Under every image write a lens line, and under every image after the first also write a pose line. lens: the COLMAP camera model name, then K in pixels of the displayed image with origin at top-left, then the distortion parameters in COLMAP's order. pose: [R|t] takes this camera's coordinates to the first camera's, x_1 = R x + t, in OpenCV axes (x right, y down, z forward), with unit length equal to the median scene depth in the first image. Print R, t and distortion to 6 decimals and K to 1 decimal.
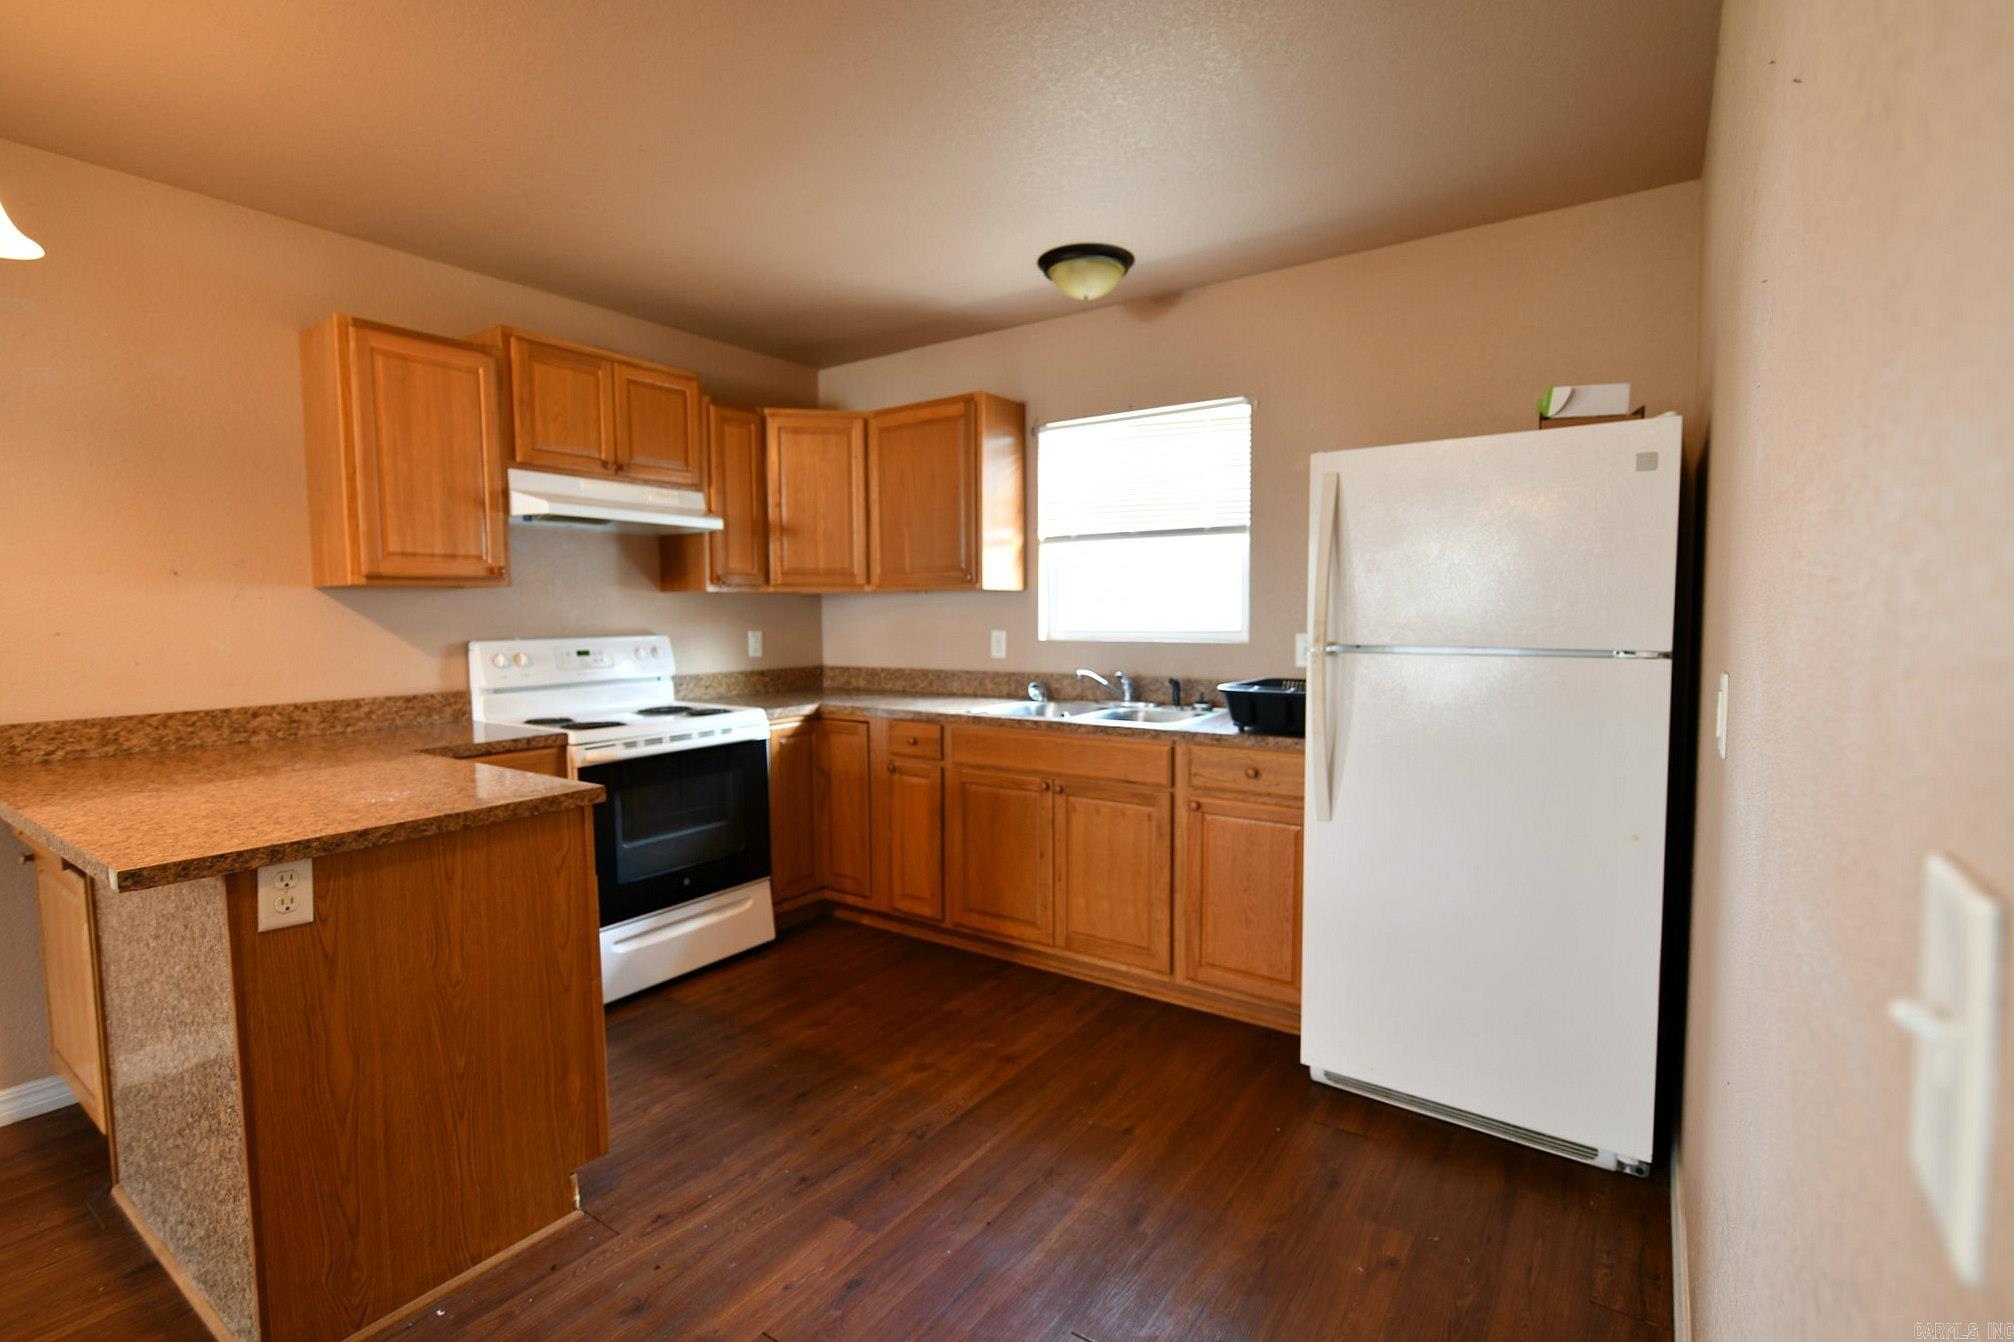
lens RADIAL K [[923.8, 0, 1007.0], [0, 923.8, 671.0], [0, 0, 1]] dist [-0.005374, -0.001446]
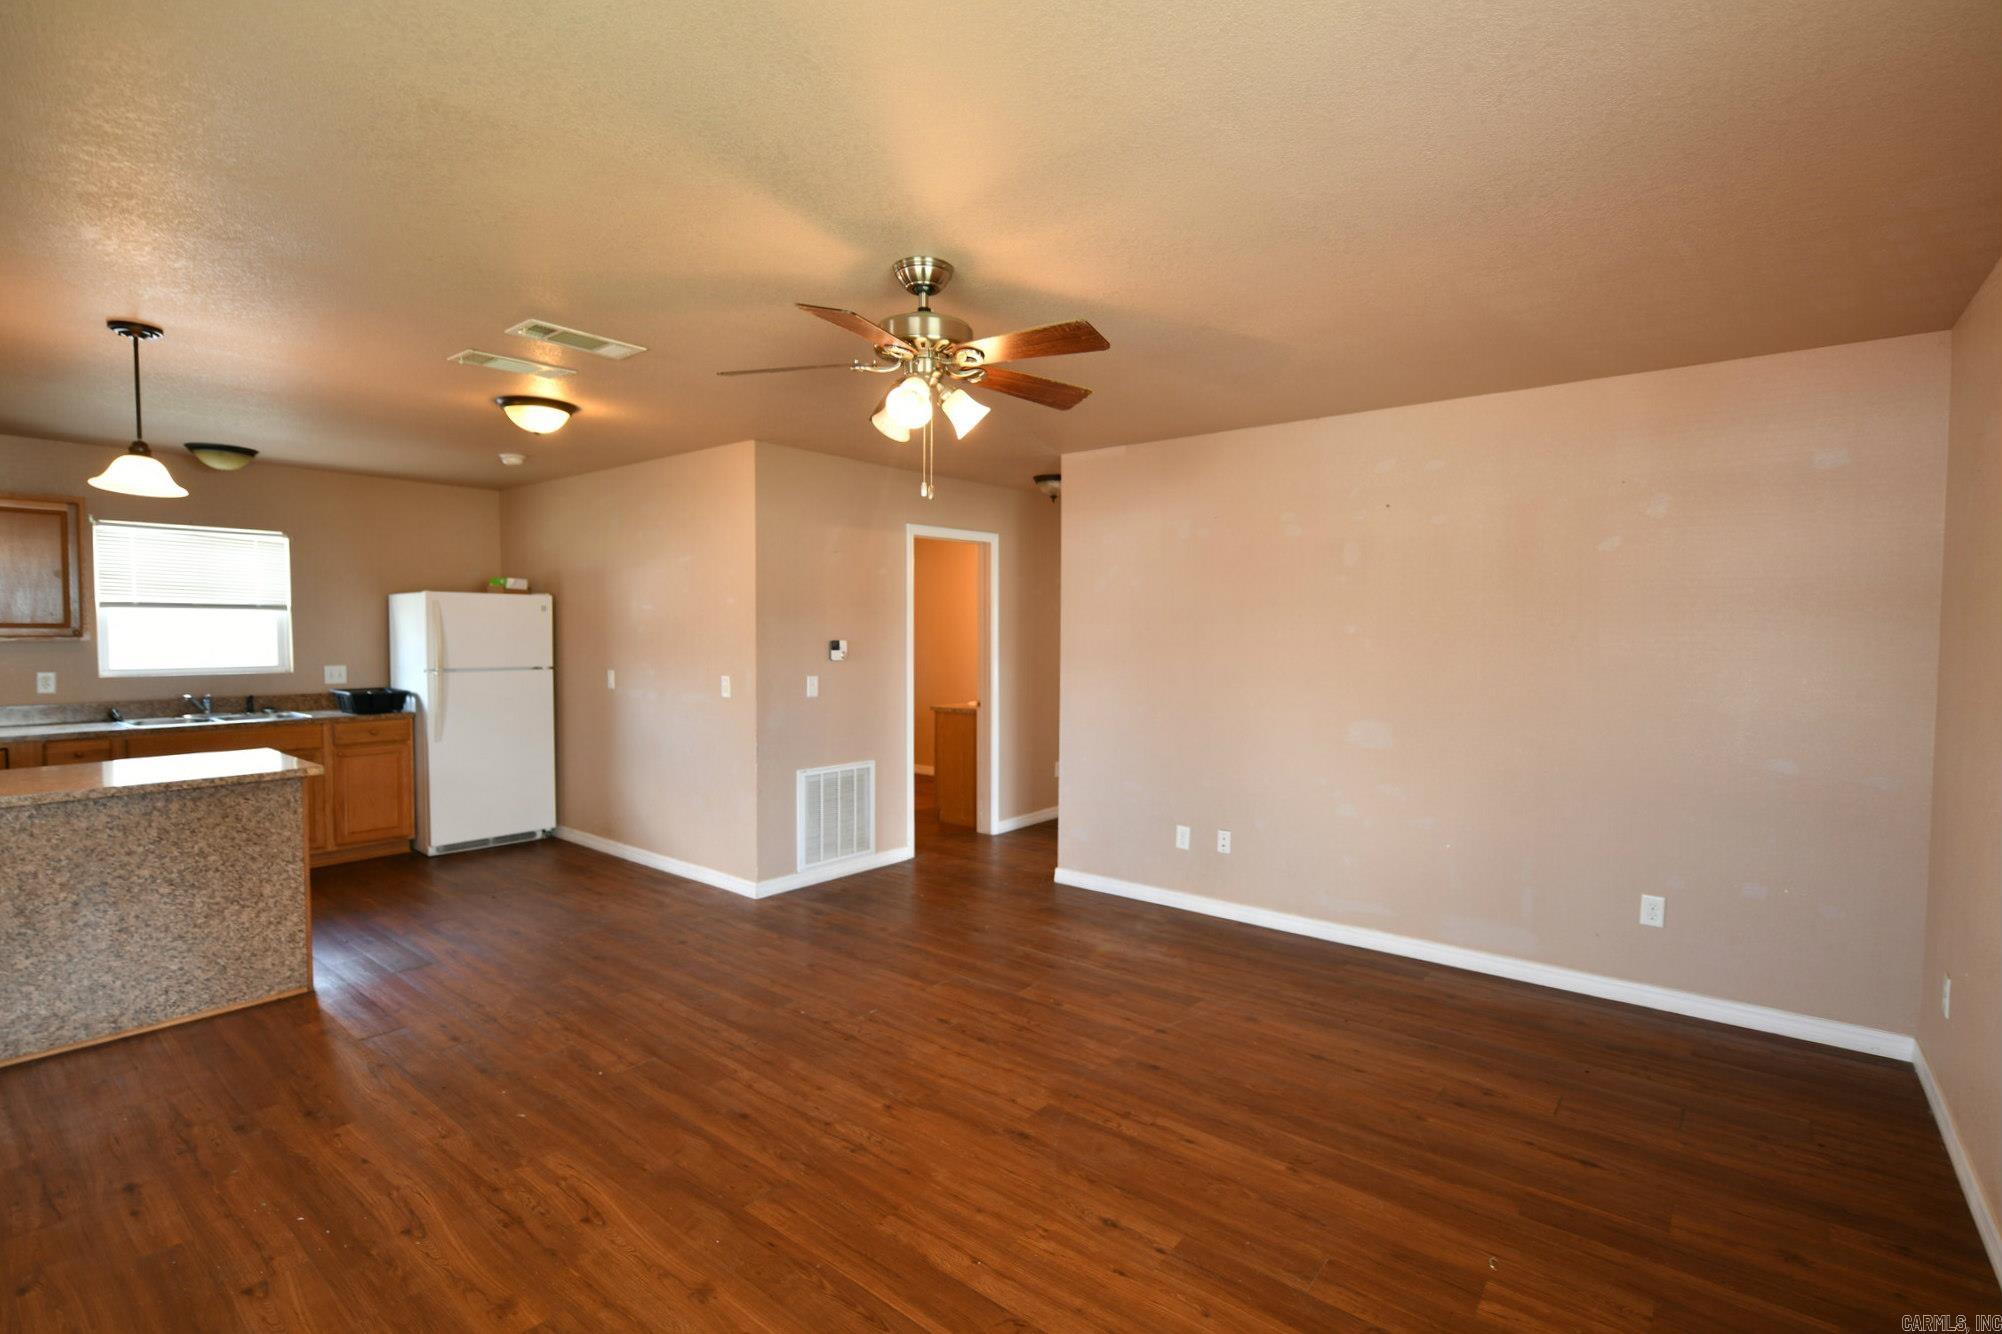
lens RADIAL K [[918.3, 0, 1001.0], [0, 918.3, 667.0], [0, 0, 1]] dist [-0.005374, -0.001446]
pose [[0.060117, -0.034854, 0.997583, -1.374684], [0.058141, 0.997816, 0.031358, -0.016234], [-0.996497, 0.056116, 0.062012, -0.451567]]
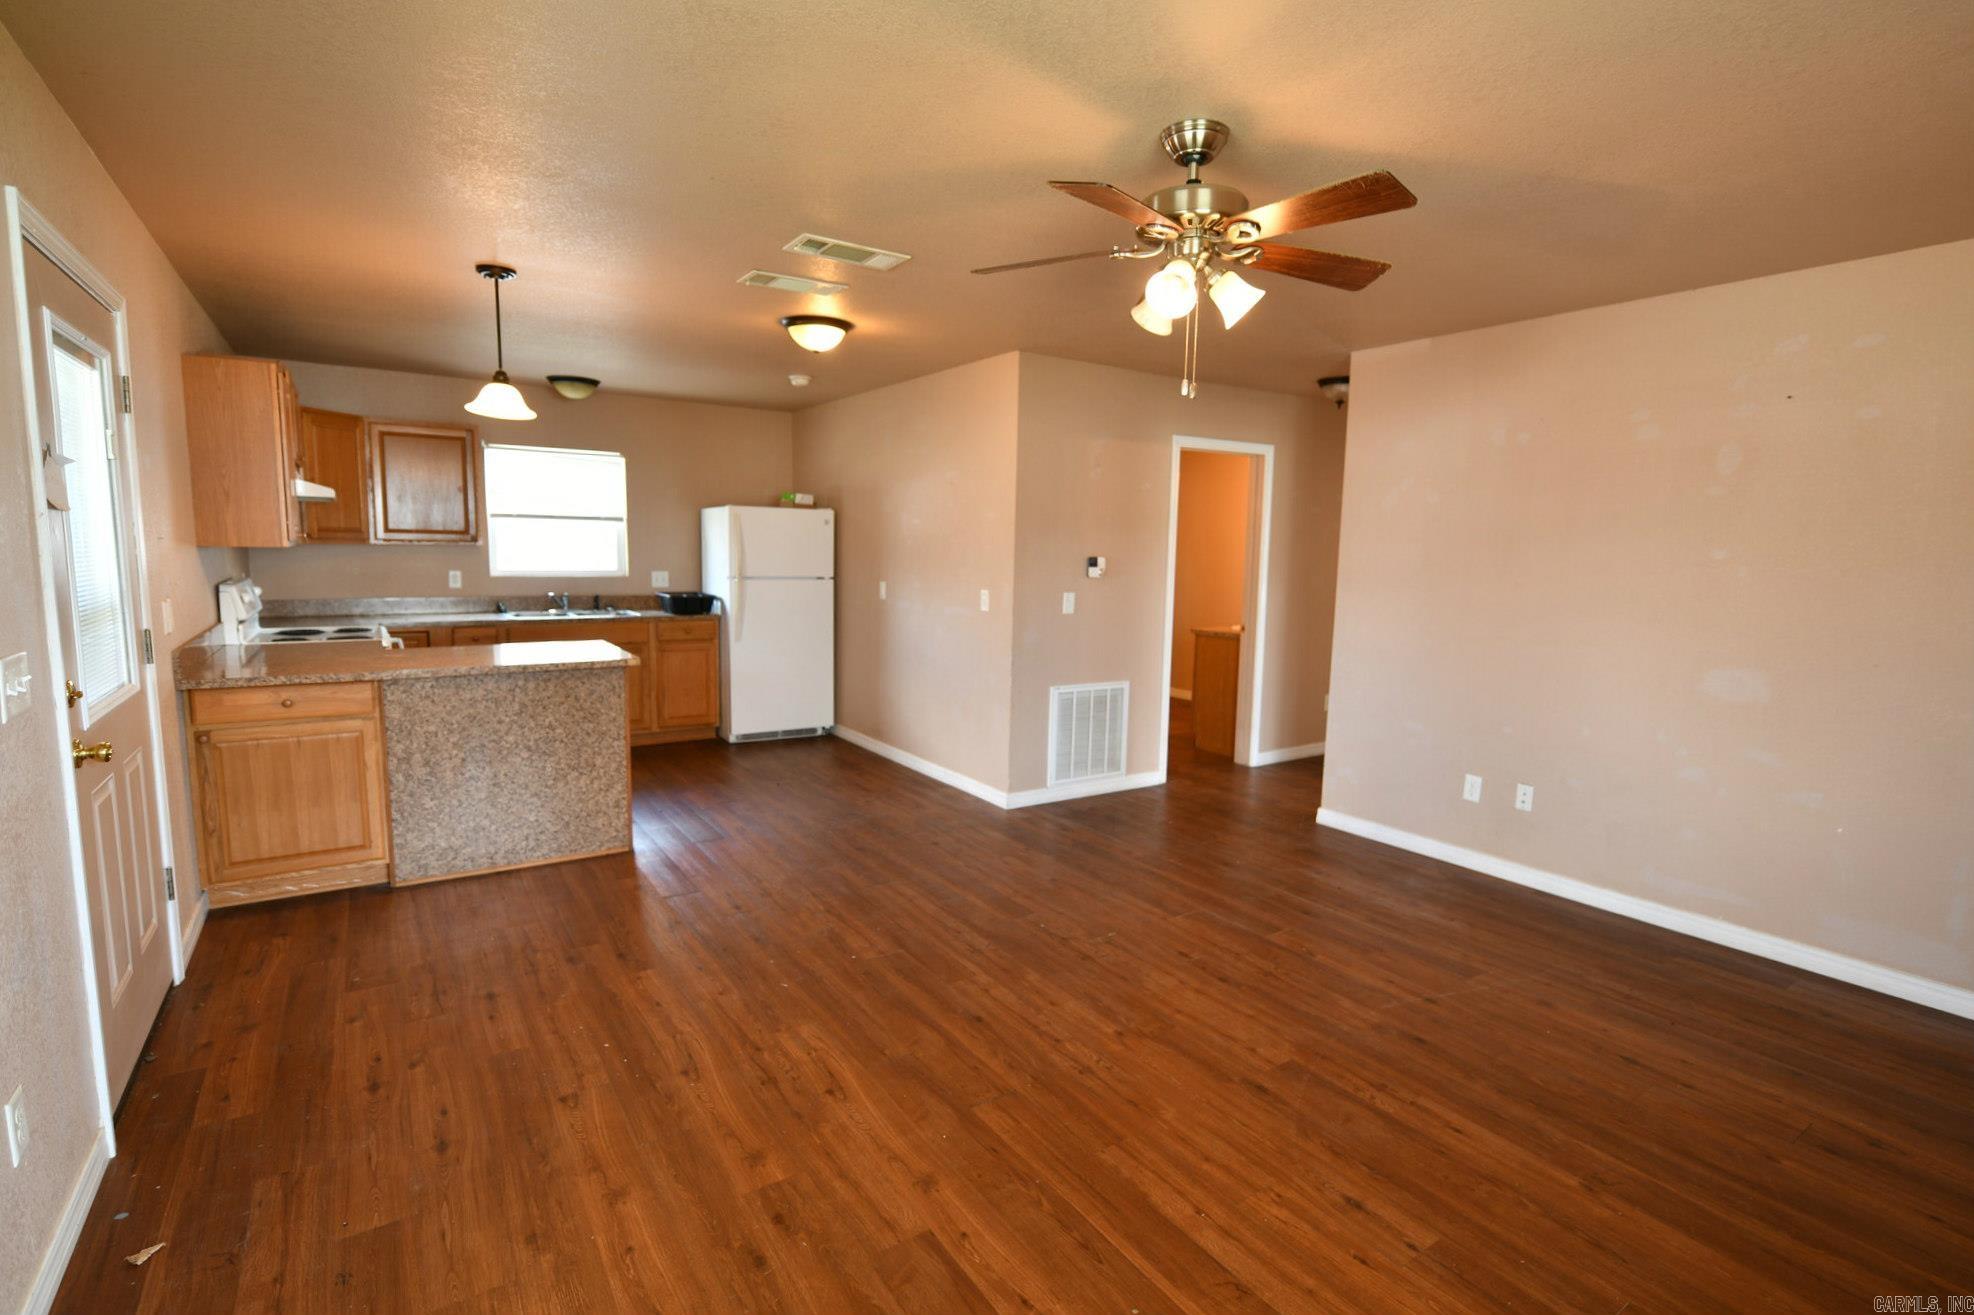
lens RADIAL K [[917.1, 0, 989.9], [0, 917.1, 656.9], [0, 0, 1]] dist [-0.006723, -0.000375]
pose [[0.352738, -0.098509, 0.930522, -1.329093], [0.036172, 0.995135, 0.091637, -0.009231], [-0.935023, 0.001335, 0.354585, -0.456271]]
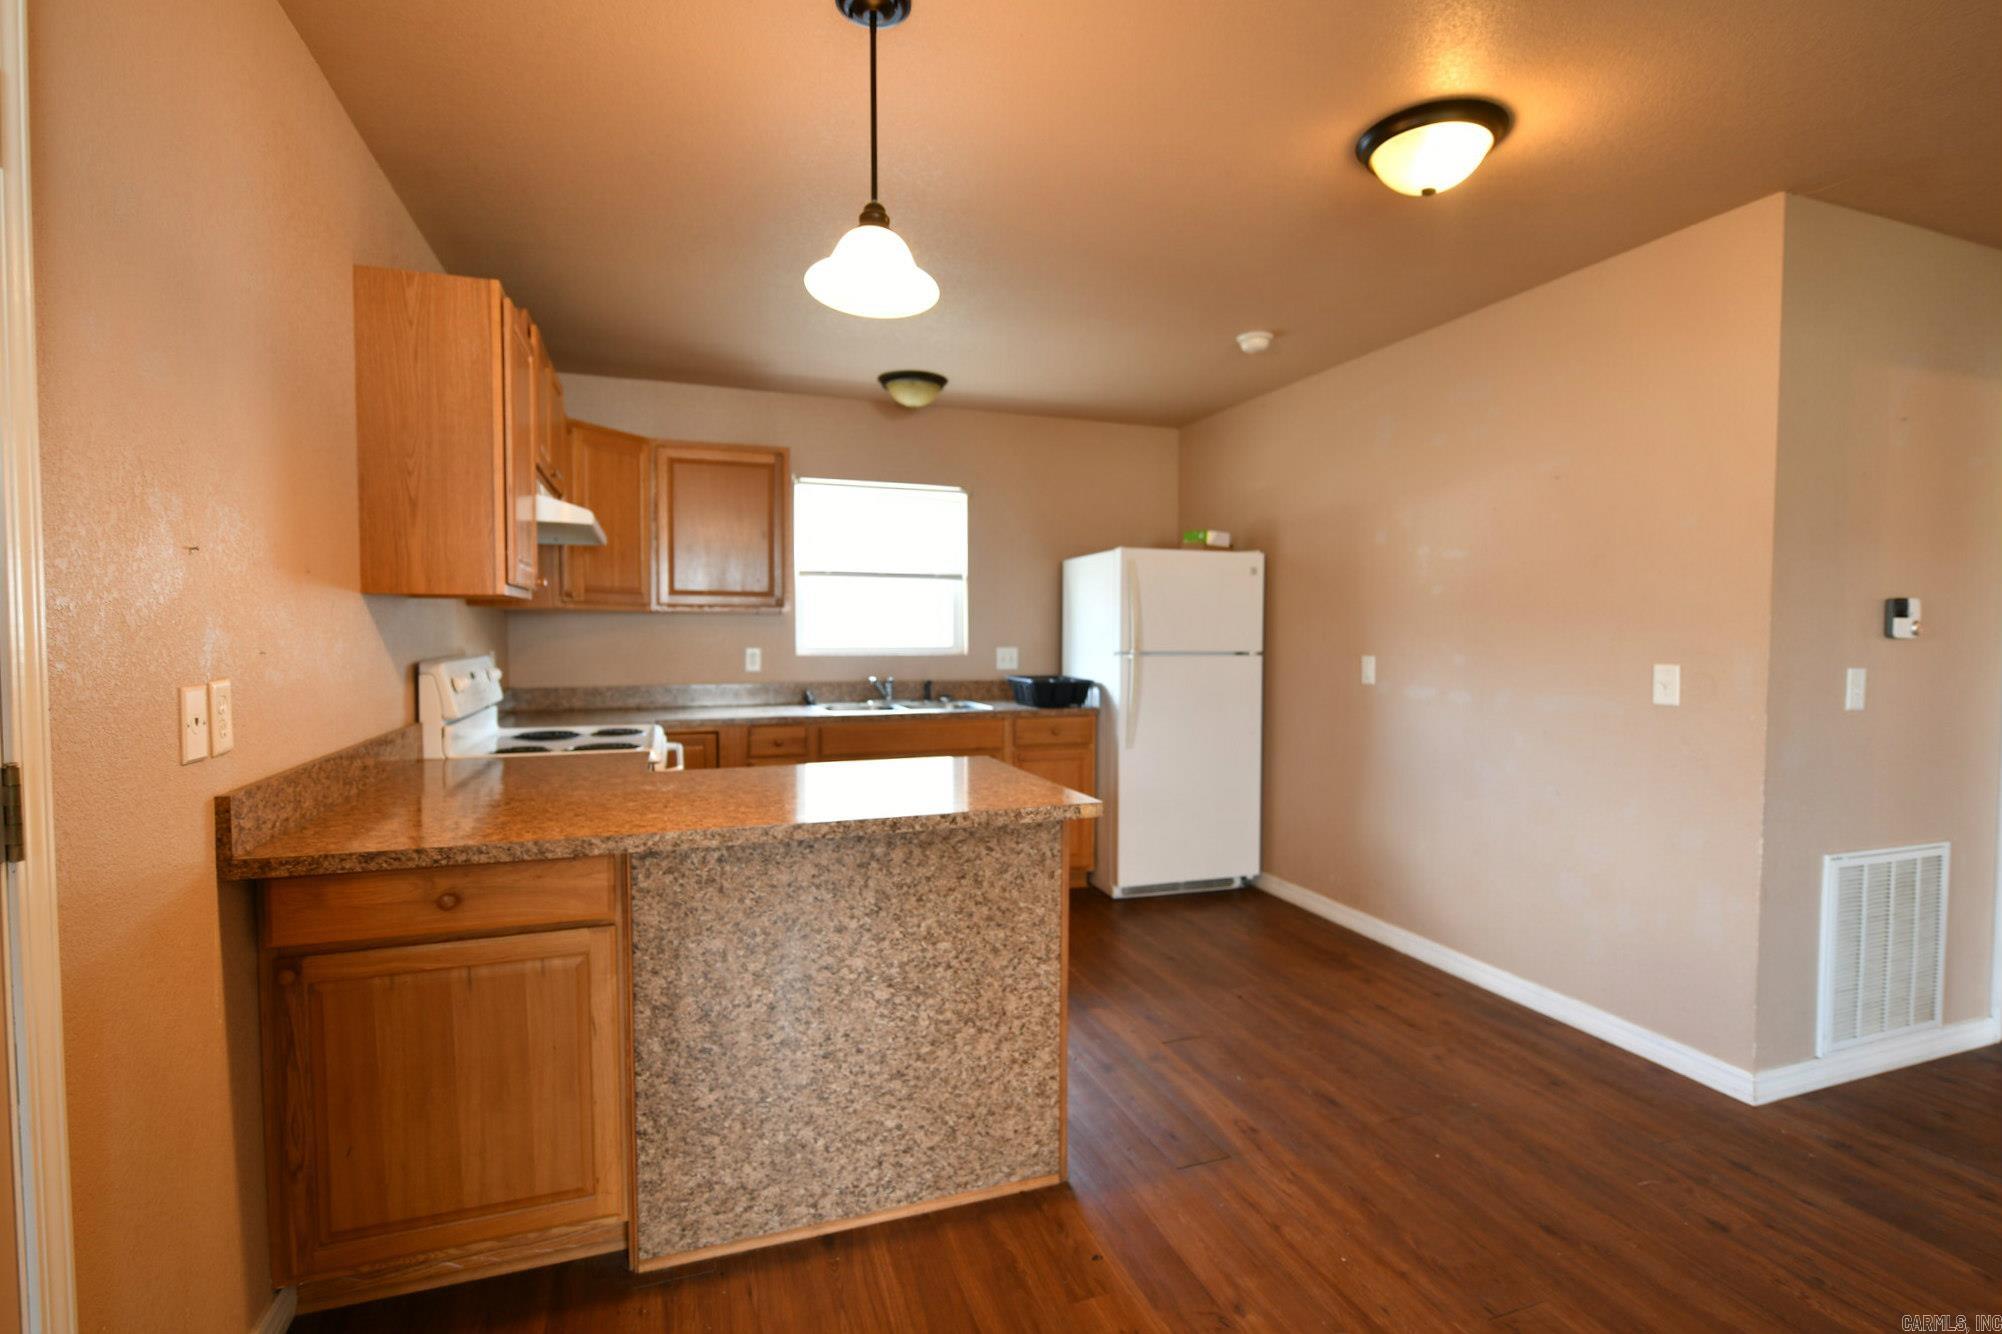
lens RADIAL K [[918.3, 0, 1001.0], [0, 918.3, 667.0], [0, 0, 1]] dist [-0.005374, -0.001446]
pose [[0.574406, -0.022775, 0.818254, -0.894306], [0.045461, 0.998958, -0.004108, -0.001745], [-0.817307, 0.039558, 0.574843, 0.105717]]
